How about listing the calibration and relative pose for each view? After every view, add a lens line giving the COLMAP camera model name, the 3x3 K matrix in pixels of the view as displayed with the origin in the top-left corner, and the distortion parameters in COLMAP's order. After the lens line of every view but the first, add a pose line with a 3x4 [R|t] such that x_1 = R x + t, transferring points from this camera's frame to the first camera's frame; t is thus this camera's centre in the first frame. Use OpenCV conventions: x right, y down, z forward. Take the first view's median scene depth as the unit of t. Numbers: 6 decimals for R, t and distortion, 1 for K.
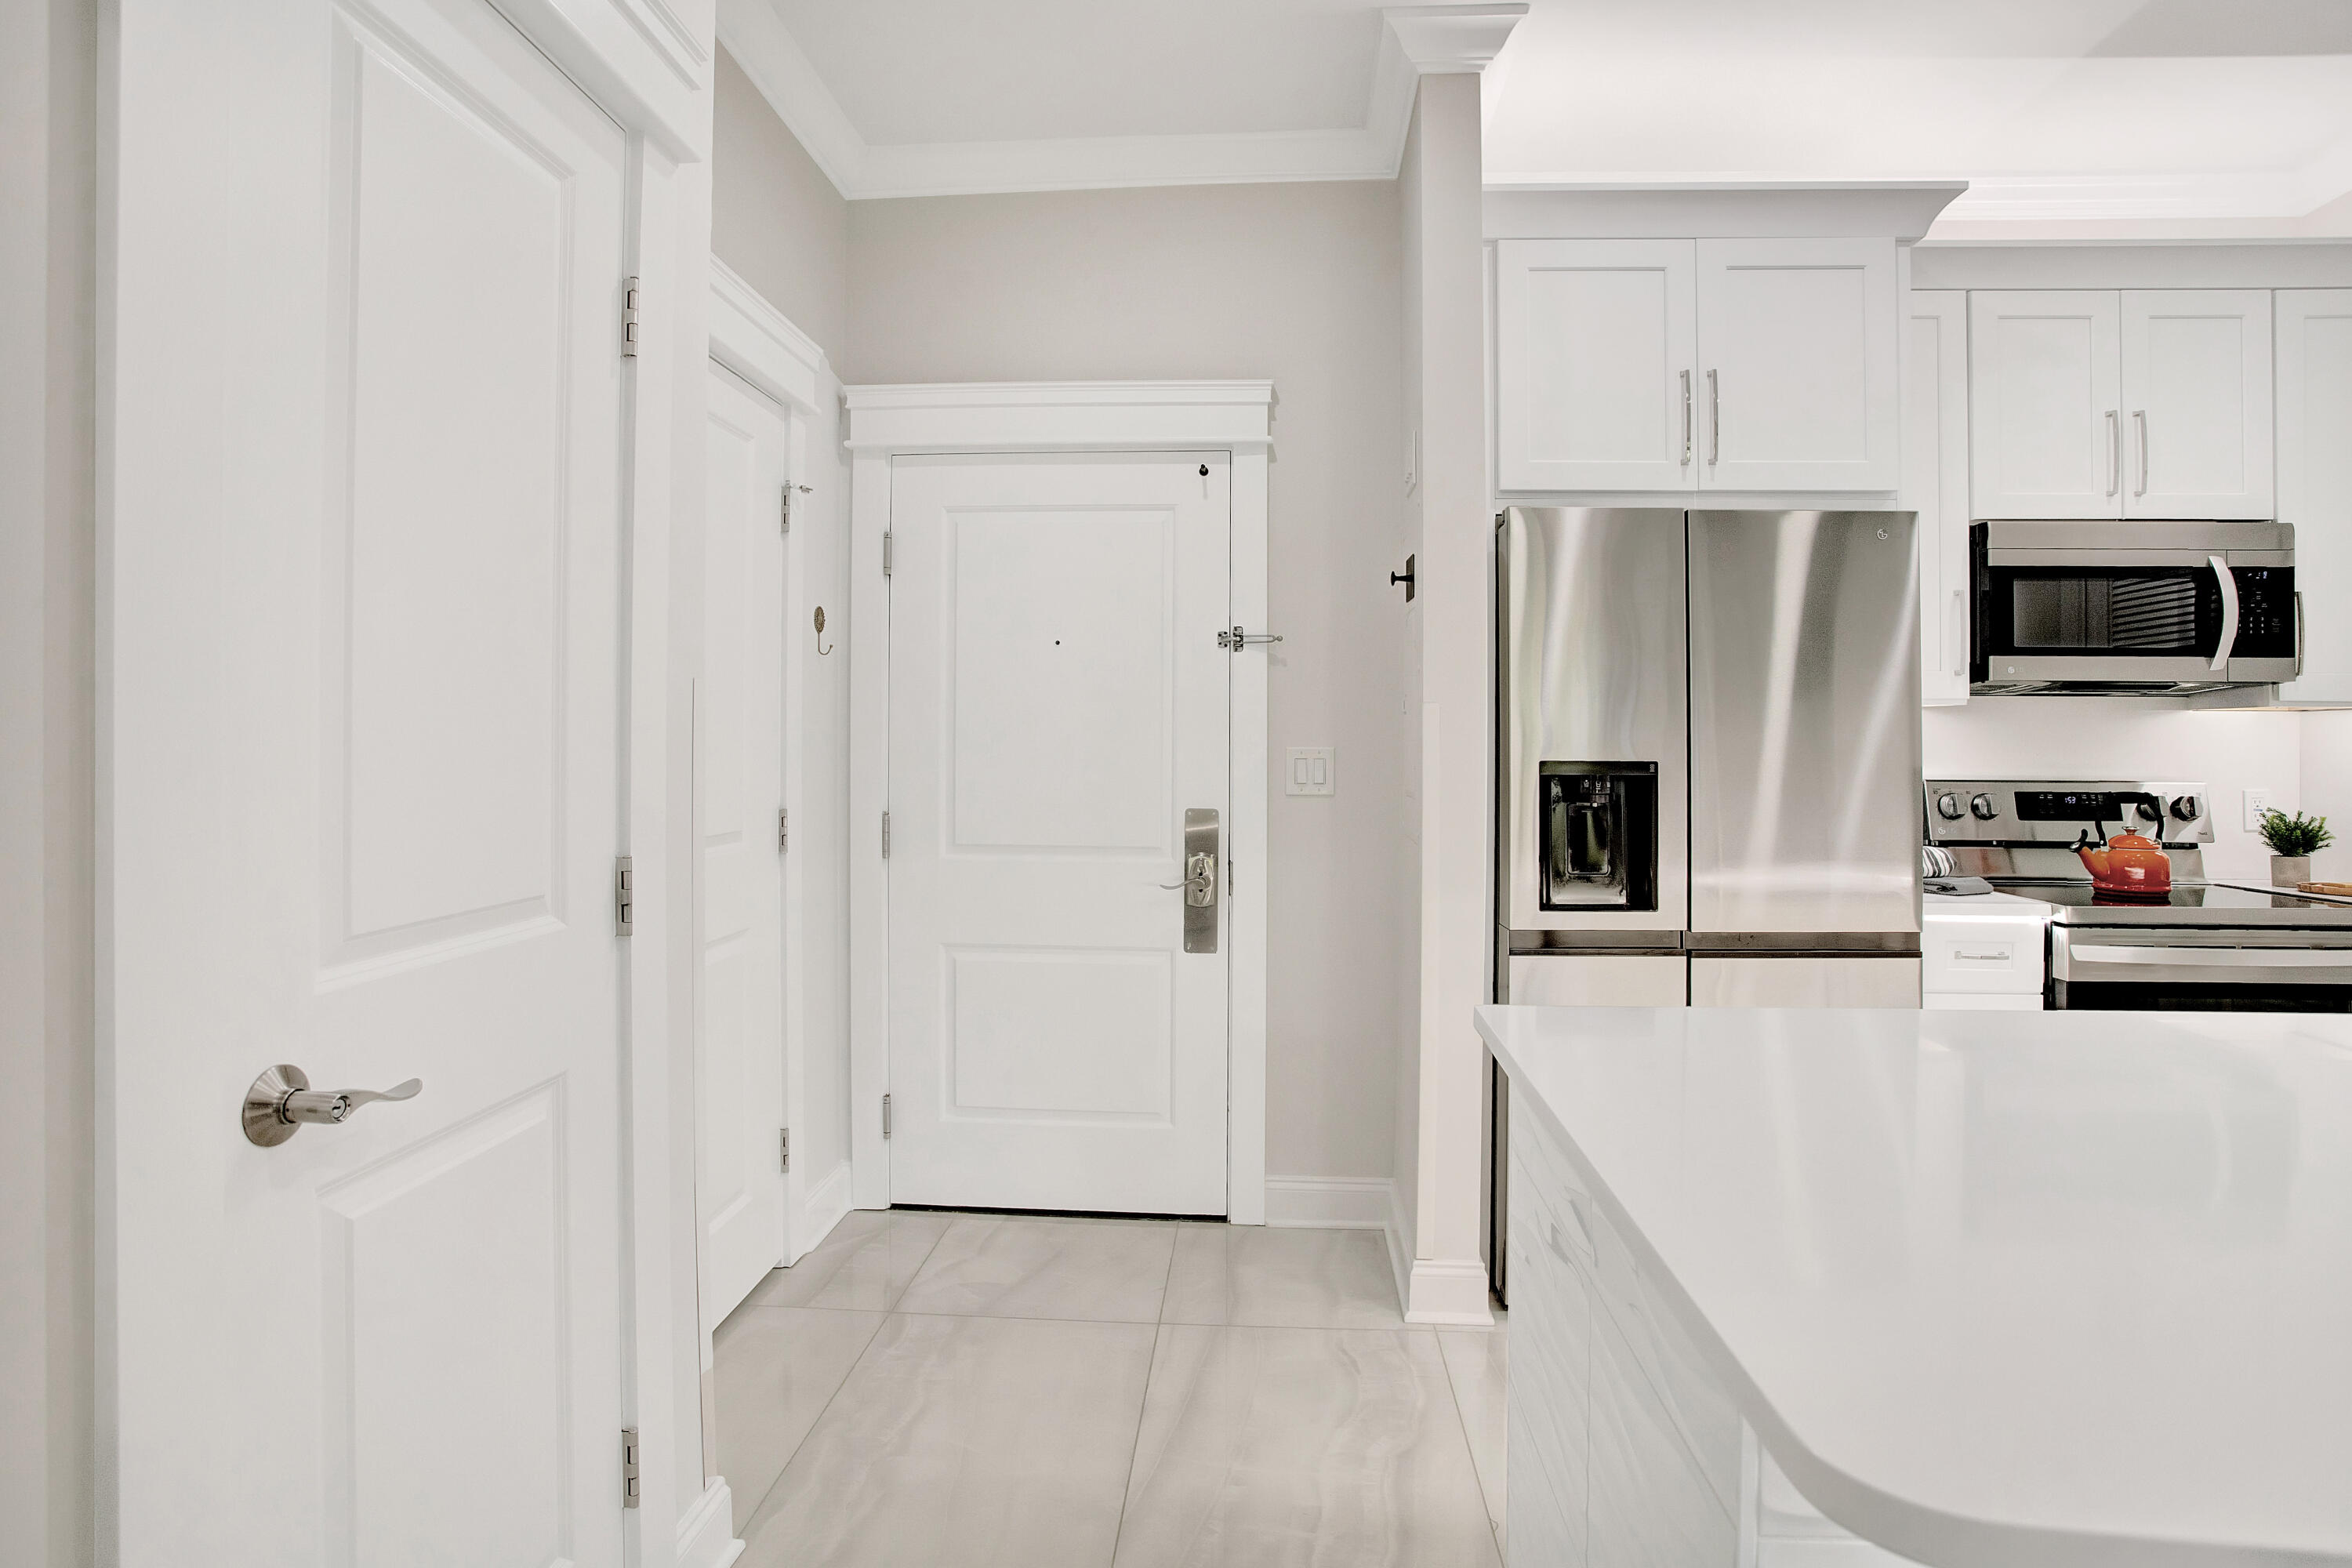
lens RADIAL K [[1210.7, 0, 1199.2], [0, 1210.7, 724.3], [0, 0, 1]] dist [-0.082407, 0.041471]
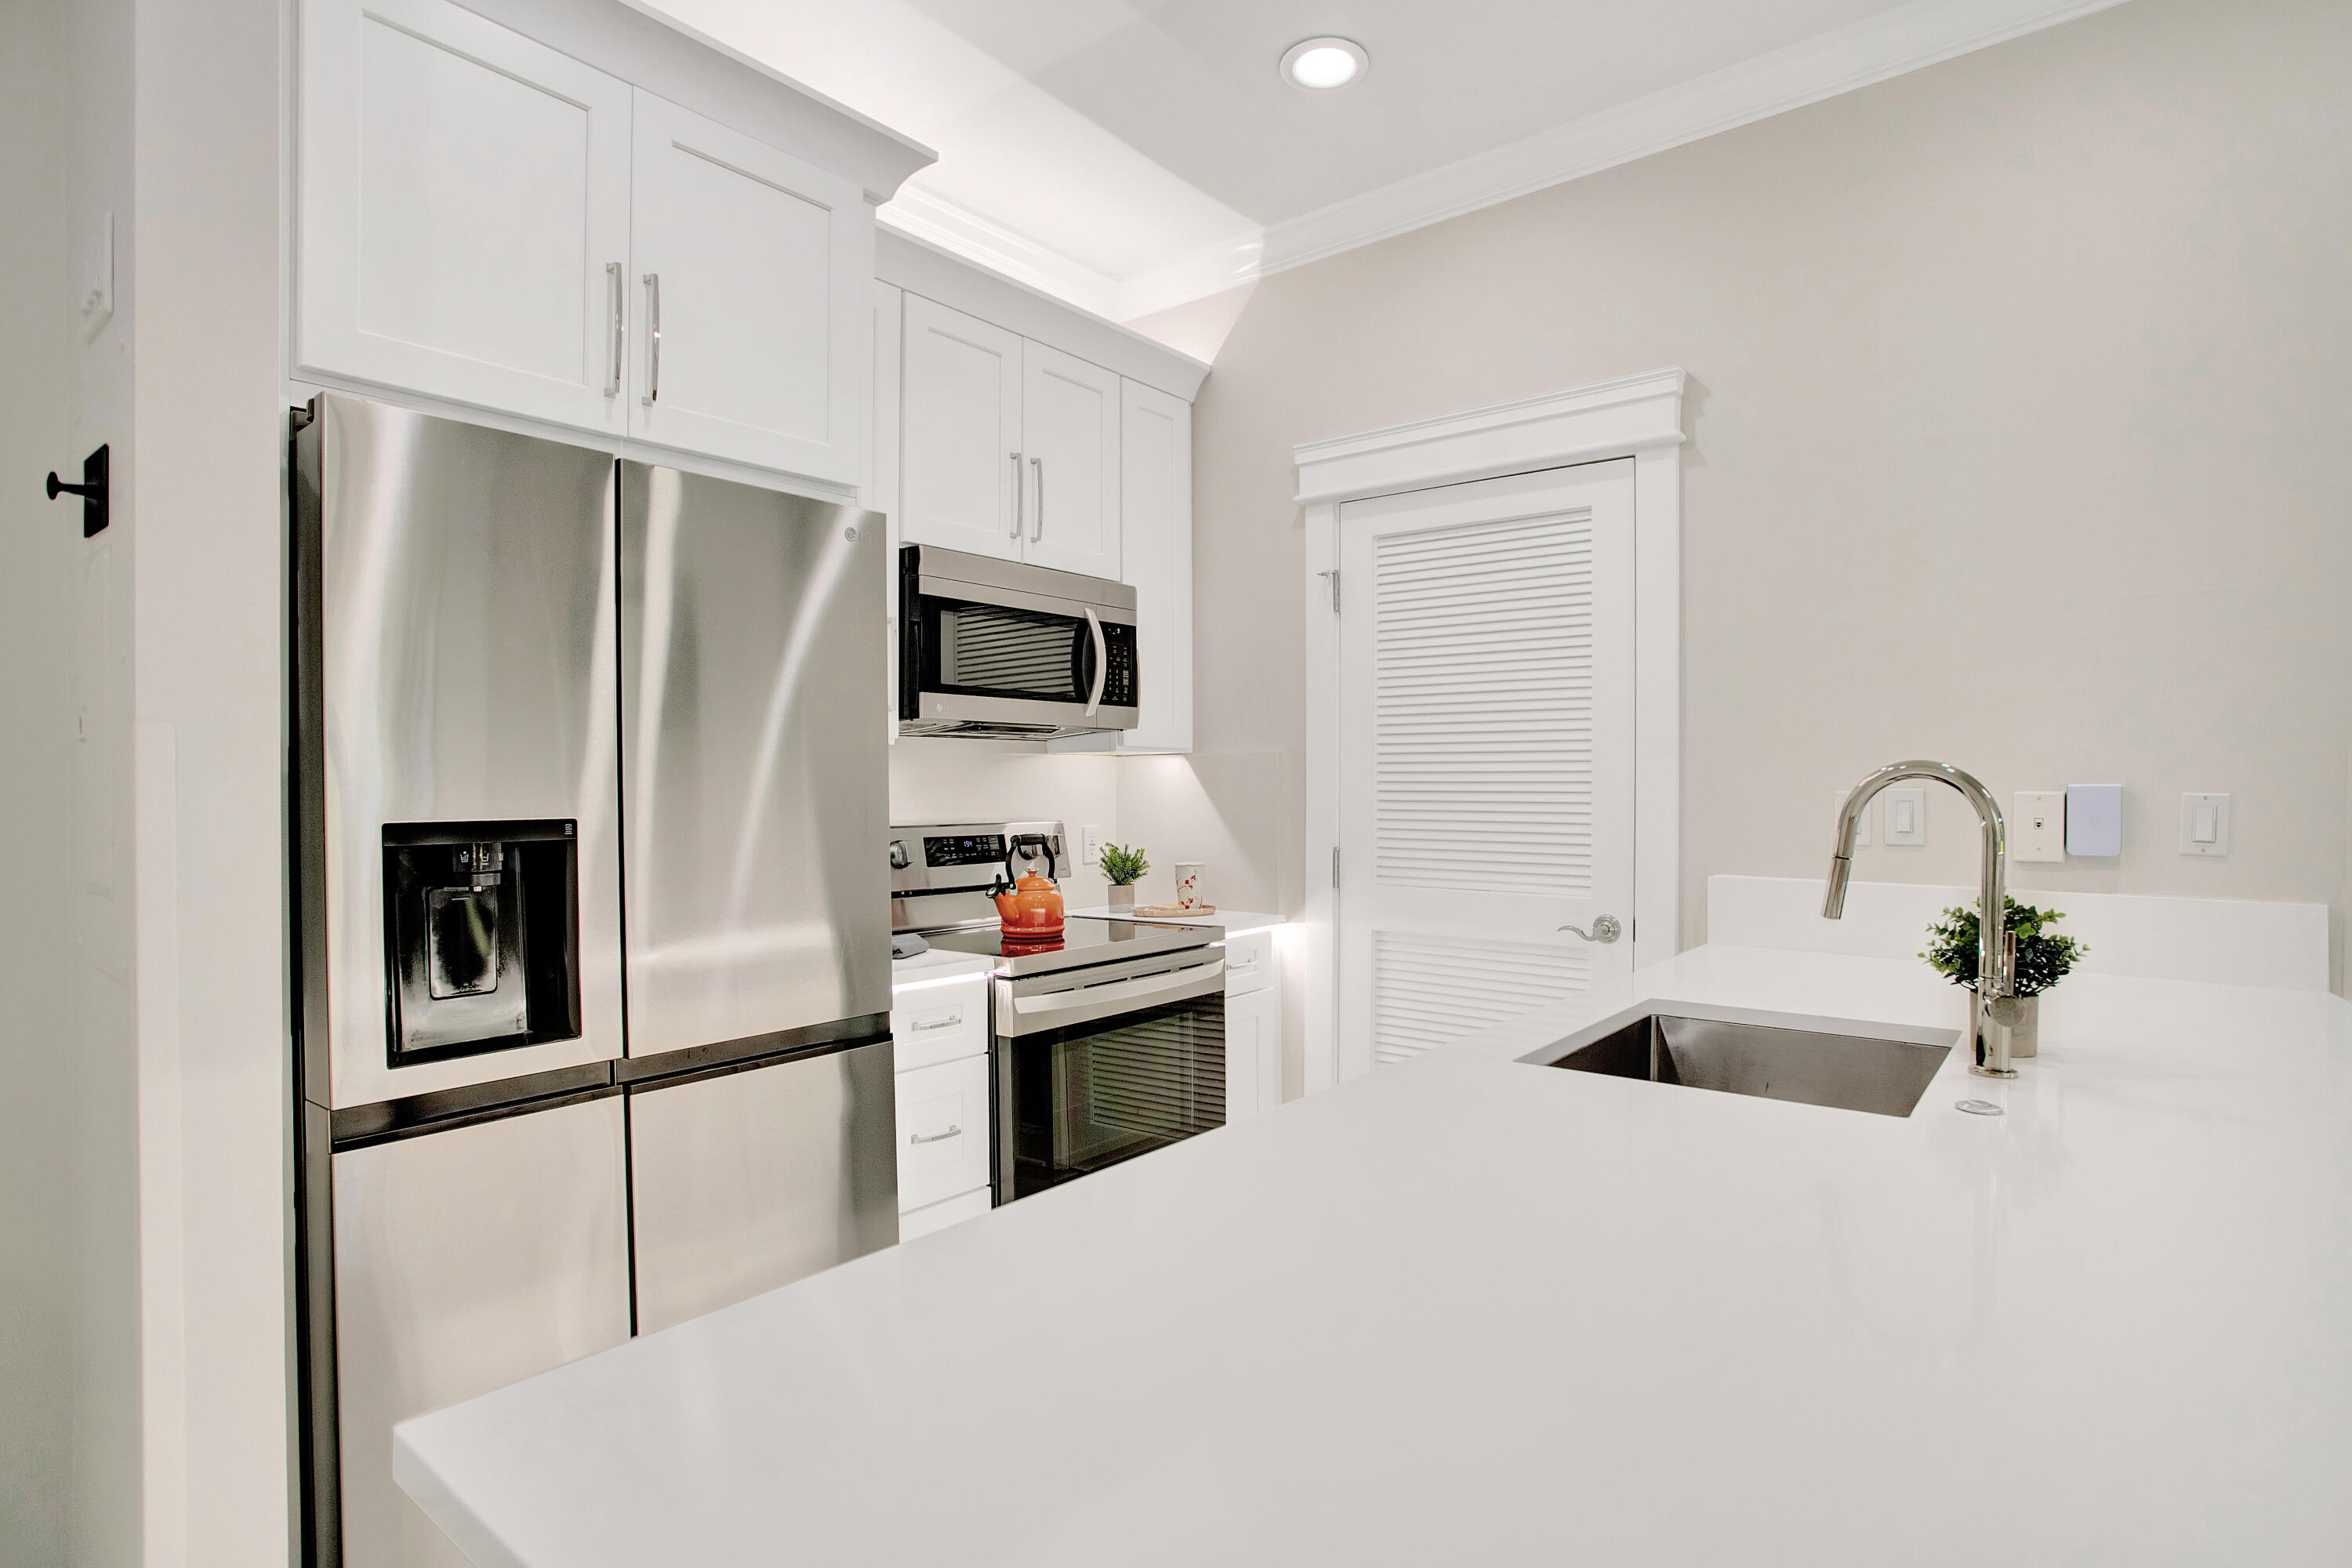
lens RADIAL K [[1204.8, 0, 1190.7], [0, 1204.8, 785.3], [0, 0, 1]] dist [-0.058726, 0.028448]
pose [[0.572657, -0.008545, 0.819751, 0.025296], [-0.002467, 0.999923, 0.012147, 0.002877], [-0.819791, -0.008978, 0.572592, 0.291395]]
